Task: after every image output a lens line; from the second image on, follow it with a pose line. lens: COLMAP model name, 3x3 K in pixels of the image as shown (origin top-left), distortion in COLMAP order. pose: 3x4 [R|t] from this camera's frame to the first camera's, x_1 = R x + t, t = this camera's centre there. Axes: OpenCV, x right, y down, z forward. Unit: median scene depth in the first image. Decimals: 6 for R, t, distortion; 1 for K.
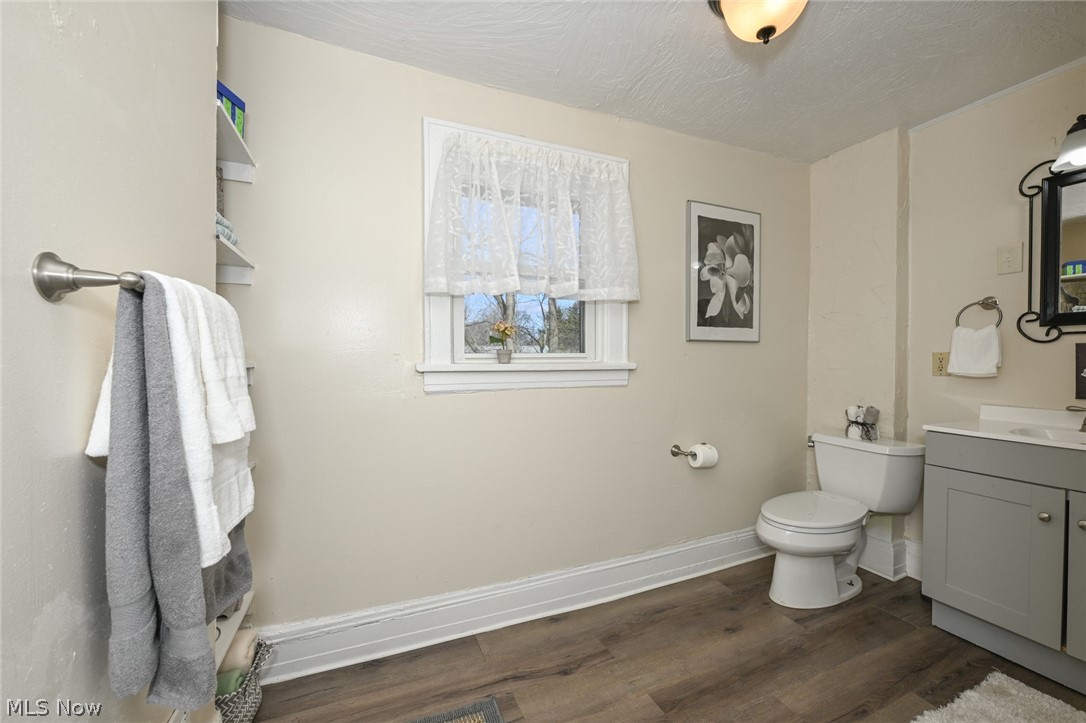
lens RADIAL K [[430.9, 0, 543.0], [0, 430.9, 361.5], [0, 0, 1]] dist [-0.000114, -0.000318]
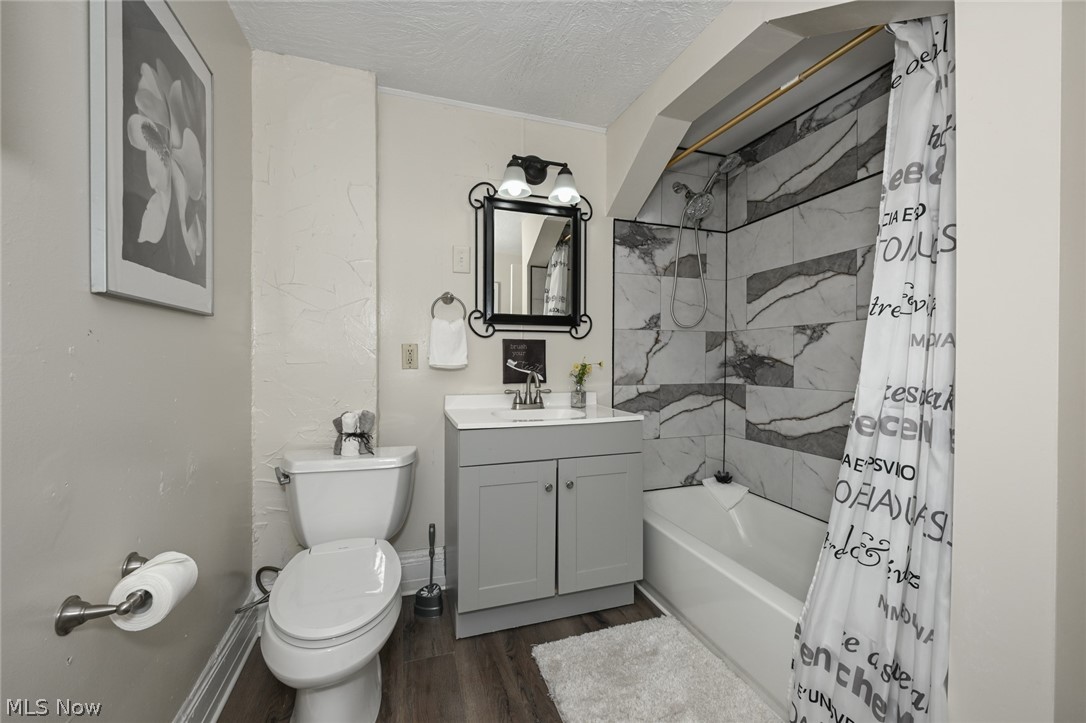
lens RADIAL K [[430.9, 0, 543.0], [0, 430.9, 361.5], [0, 0, 1]] dist [-0.000114, -0.000318]
pose [[0.087343, -0.013592, 0.996086, 0.009337], [-0.000678, 0.999906, 0.013704, 0.004791], [-0.996178, -0.001873, 0.087326, 0.679169]]
